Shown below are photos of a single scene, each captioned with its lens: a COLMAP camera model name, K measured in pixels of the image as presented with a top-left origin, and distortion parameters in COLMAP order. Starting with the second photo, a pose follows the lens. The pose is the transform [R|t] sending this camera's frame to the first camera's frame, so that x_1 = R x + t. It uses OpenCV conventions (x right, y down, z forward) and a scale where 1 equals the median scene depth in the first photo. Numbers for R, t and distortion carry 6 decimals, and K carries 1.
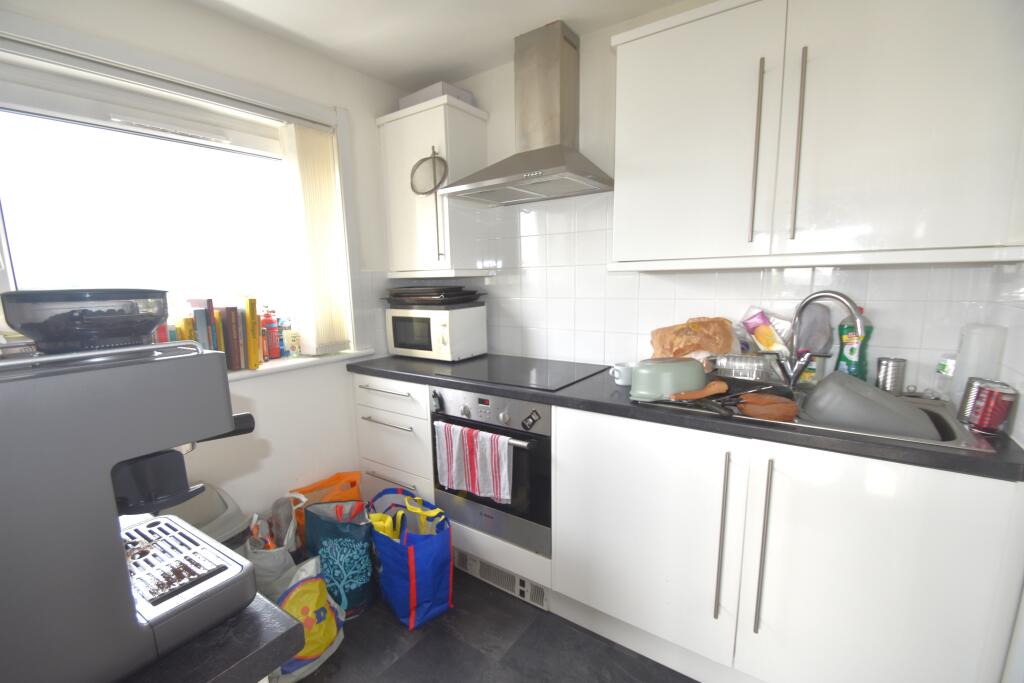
lens RADIAL K [[447.8, 0, 498.7], [0, 447.8, 358.4], [0, 0, 1]] dist [0.001849, -0.000387]
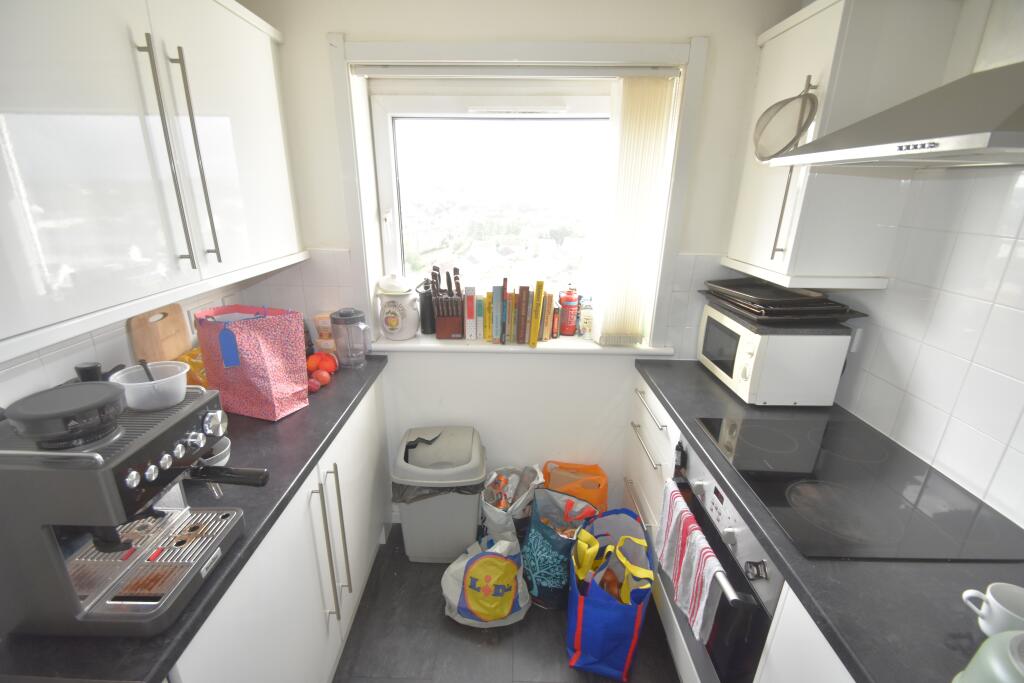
lens RADIAL K [[447.8, 0, 498.7], [0, 447.8, 358.4], [0, 0, 1]] dist [0.001849, -0.000387]
pose [[0.571338, 0.310287, -0.759799, 0.197567], [-0.170450, 0.950453, 0.259974, -0.191050], [0.802820, -0.019025, 0.595918, 0.282578]]
